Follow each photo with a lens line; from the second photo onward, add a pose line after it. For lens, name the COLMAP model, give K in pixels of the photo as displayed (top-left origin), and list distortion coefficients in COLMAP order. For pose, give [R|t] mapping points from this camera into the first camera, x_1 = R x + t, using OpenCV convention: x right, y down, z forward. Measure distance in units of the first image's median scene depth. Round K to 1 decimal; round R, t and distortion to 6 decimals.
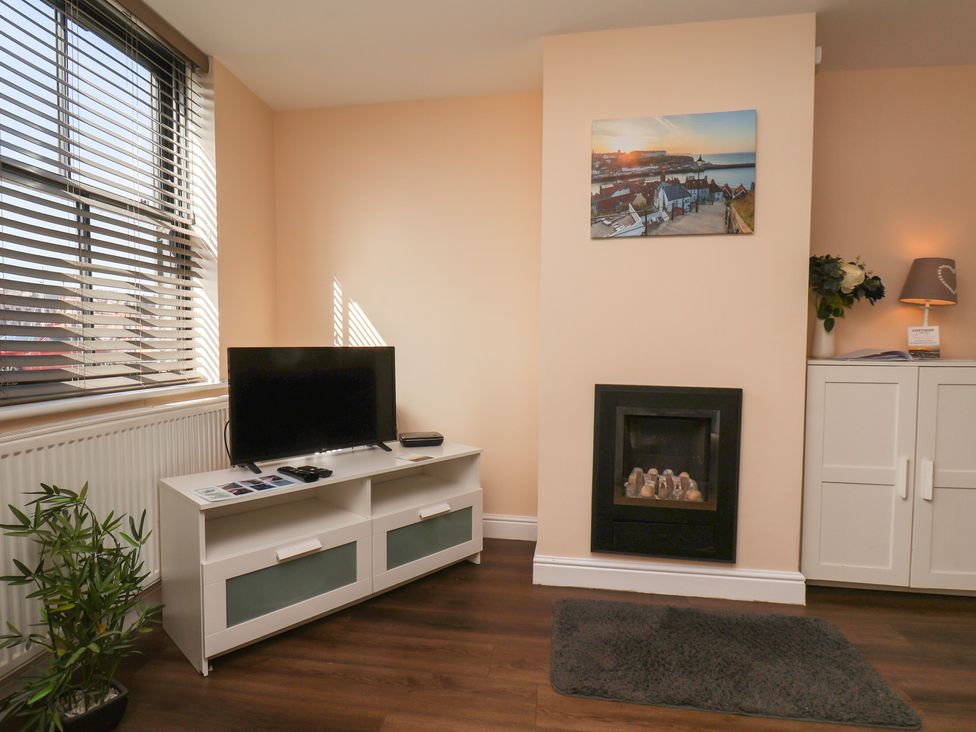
lens RADIAL K [[541.8, 0, 489.5], [0, 541.8, 371.4], [0, 0, 1]] dist [0.017721, 0.000328]
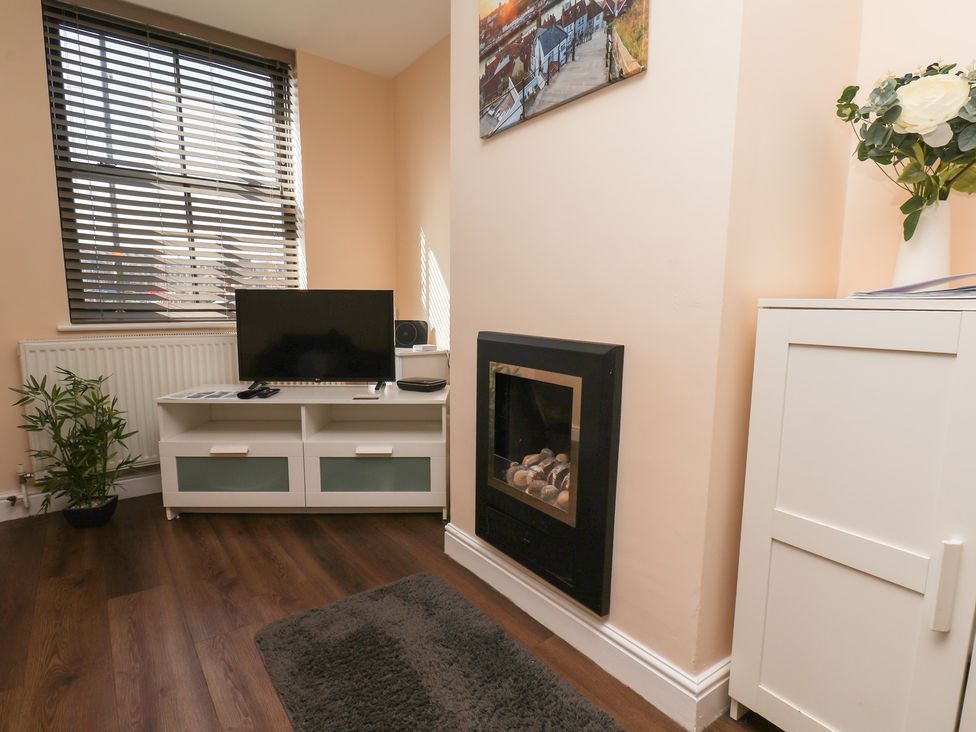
lens RADIAL K [[531.9, 0, 494.2], [0, 531.9, 383.6], [0, 0, 1]] dist [0.000558, -0.001283]
pose [[0.708685, 0.103341, -0.697915, 0.777726], [-0.041748, 0.993624, 0.104734, 0.018050], [0.704288, -0.045087, 0.708481, 0.478766]]
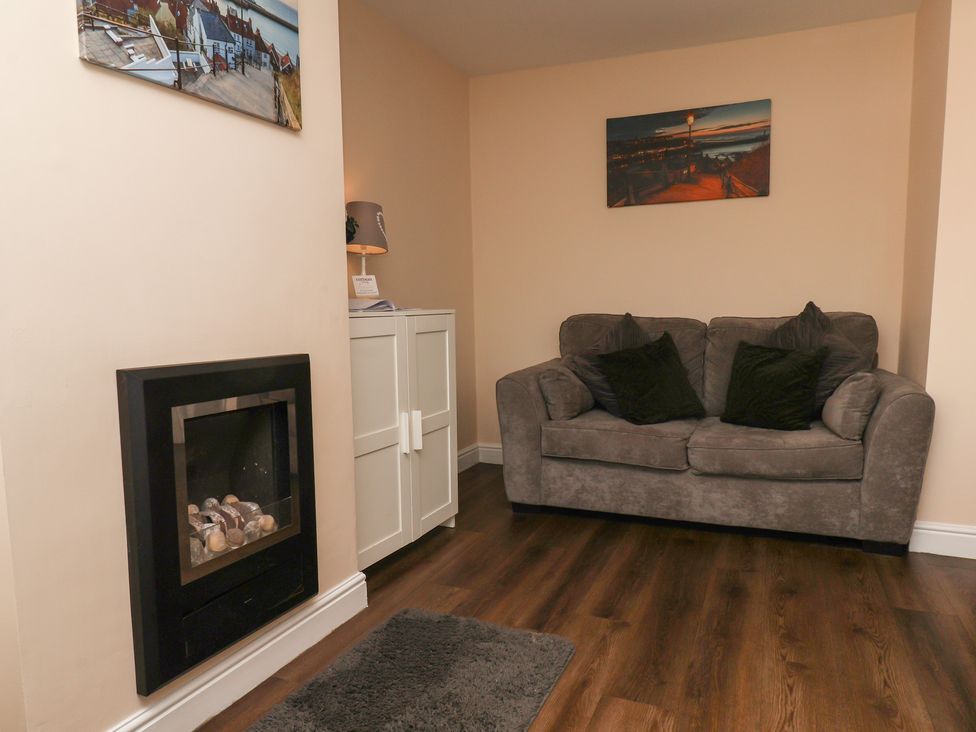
lens RADIAL K [[680.8, 0, 495.3], [0, 680.8, 382.3], [0, 0, 1]] dist [0.006193, 0.001816]
pose [[0.260876, -0.119551, 0.957941, -0.324511], [0.058232, 0.992444, 0.107999, -0.012903], [-0.963615, 0.027608, 0.265866, 0.524519]]
